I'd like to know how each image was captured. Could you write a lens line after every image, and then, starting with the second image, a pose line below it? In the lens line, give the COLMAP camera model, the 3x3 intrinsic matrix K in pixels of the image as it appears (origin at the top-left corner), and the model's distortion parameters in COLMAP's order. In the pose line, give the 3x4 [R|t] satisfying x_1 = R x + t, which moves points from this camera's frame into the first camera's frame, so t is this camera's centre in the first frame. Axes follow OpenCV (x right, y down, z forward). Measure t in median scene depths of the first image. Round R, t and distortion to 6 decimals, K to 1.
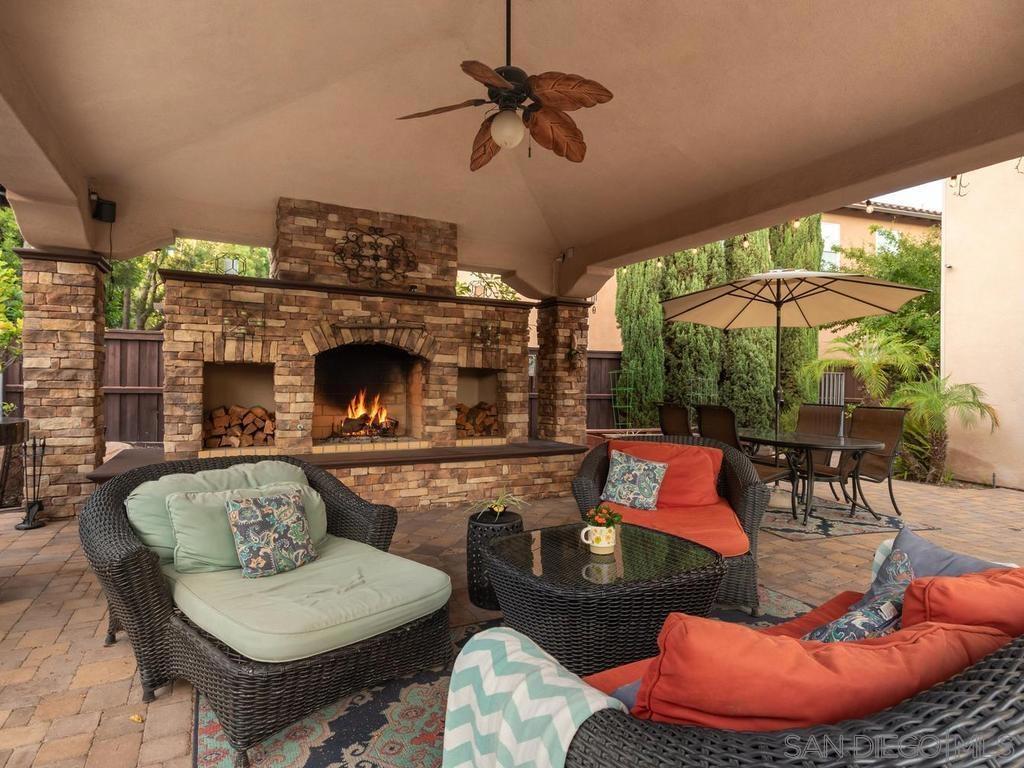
lens RADIAL K [[559.0, 0, 512.3], [0, 559.0, 386.7], [0, 0, 1]] dist [0.002754, -0.000610]
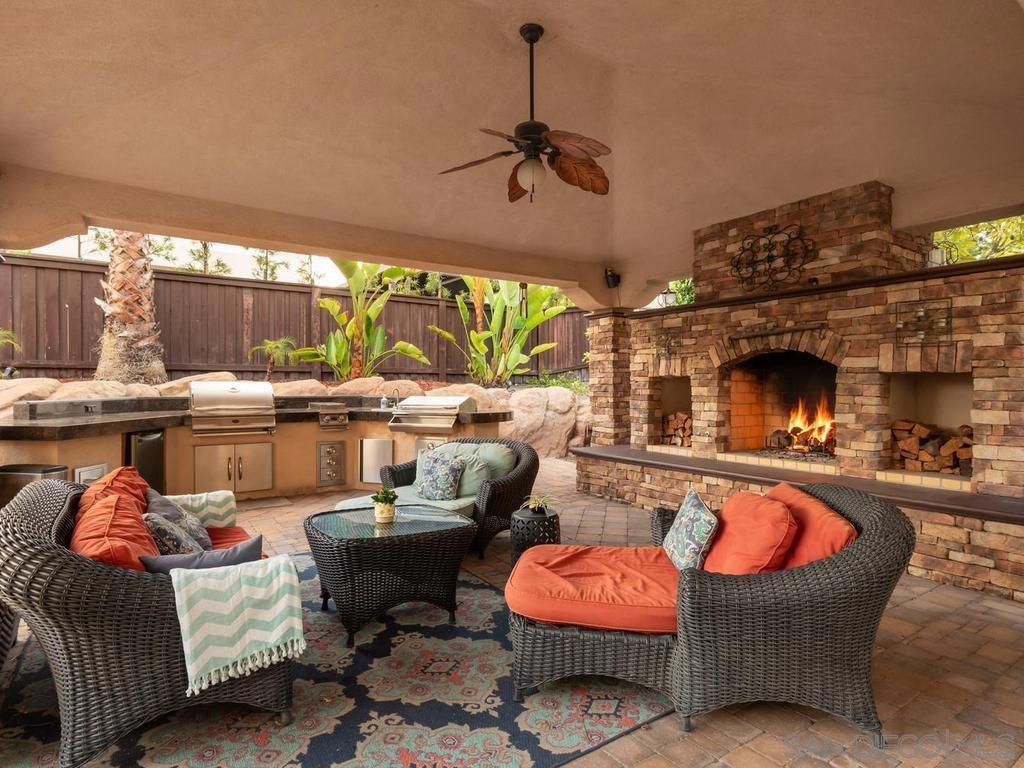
lens RADIAL K [[559.0, 0, 512.3], [0, 559.0, 386.7], [0, 0, 1]] dist [0.002754, -0.000610]
pose [[0.102243, -0.007508, -0.994731, 0.639952], [-0.002965, 0.999965, -0.007852, -0.009790], [0.994755, 0.003752, 0.102217, 0.482527]]
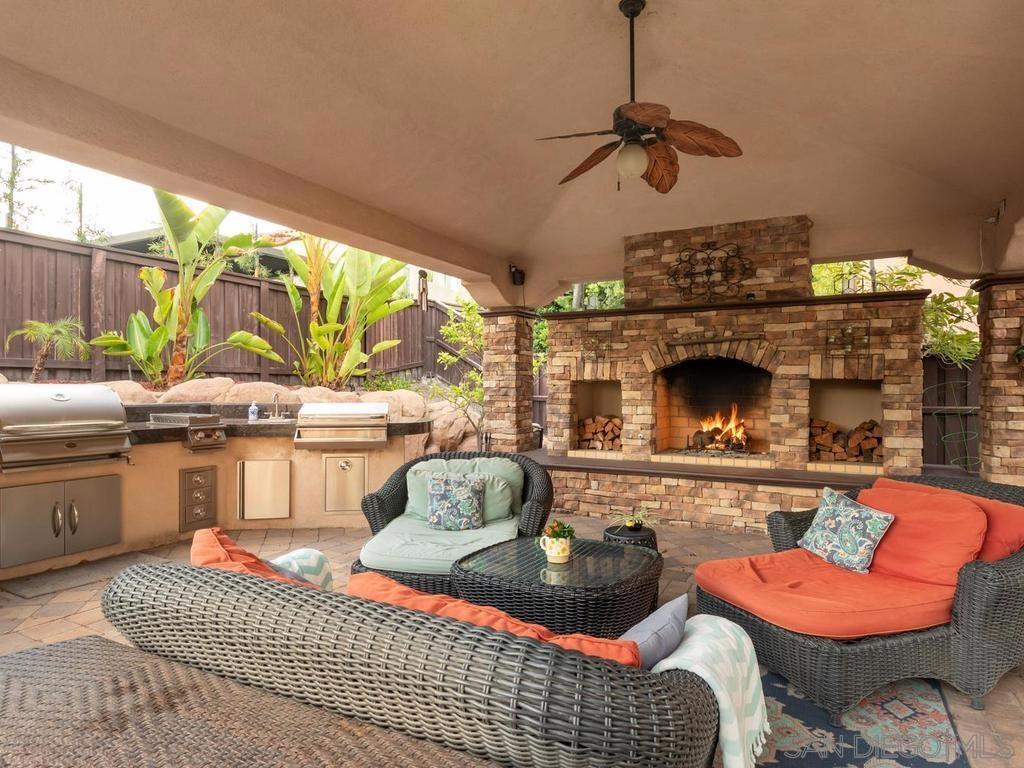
lens RADIAL K [[598.7, 0, 513.3], [0, 598.7, 387.3], [0, 0, 1]] dist [-0.000947, -0.001236]
pose [[0.560177, -0.008393, -0.828330, 0.450945], [0.001511, 0.999957, -0.009110, -0.015423], [0.828372, 0.003852, 0.560166, 0.109034]]
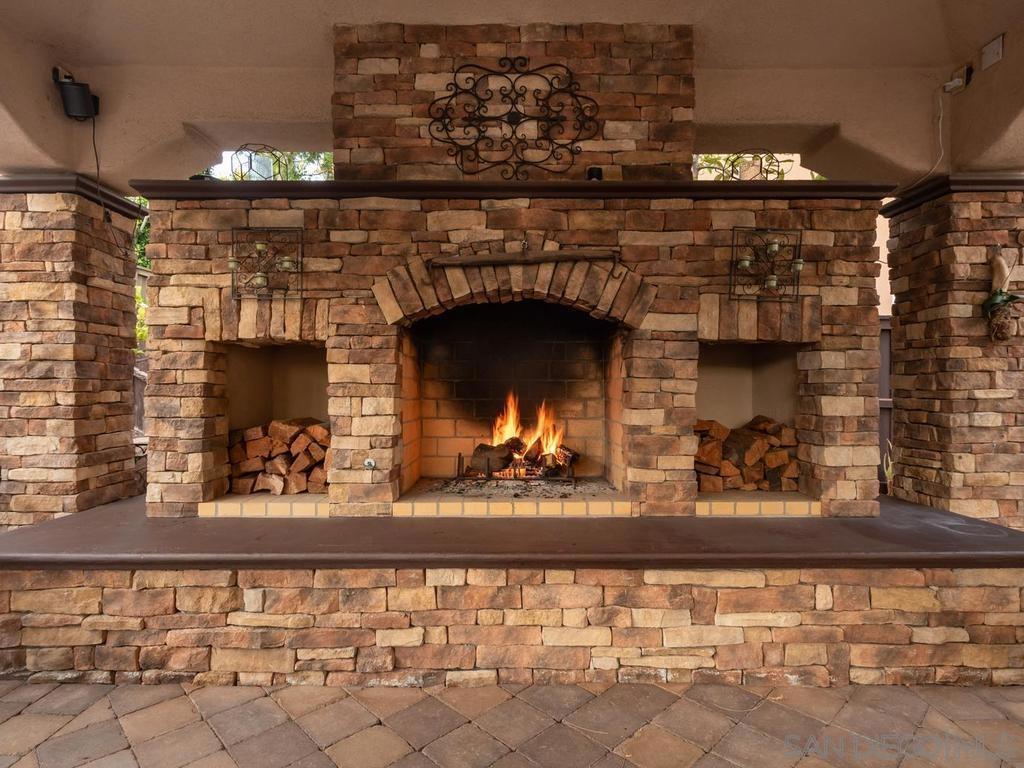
lens RADIAL K [[559.0, 0, 512.3], [0, 559.0, 386.7], [0, 0, 1]] dist [0.002754, -0.000610]
pose [[0.882772, -0.012173, -0.469643, -0.019757], [0.006539, 0.999886, -0.013626, 0.008555], [0.469755, 0.008958, 0.882751, 0.576933]]
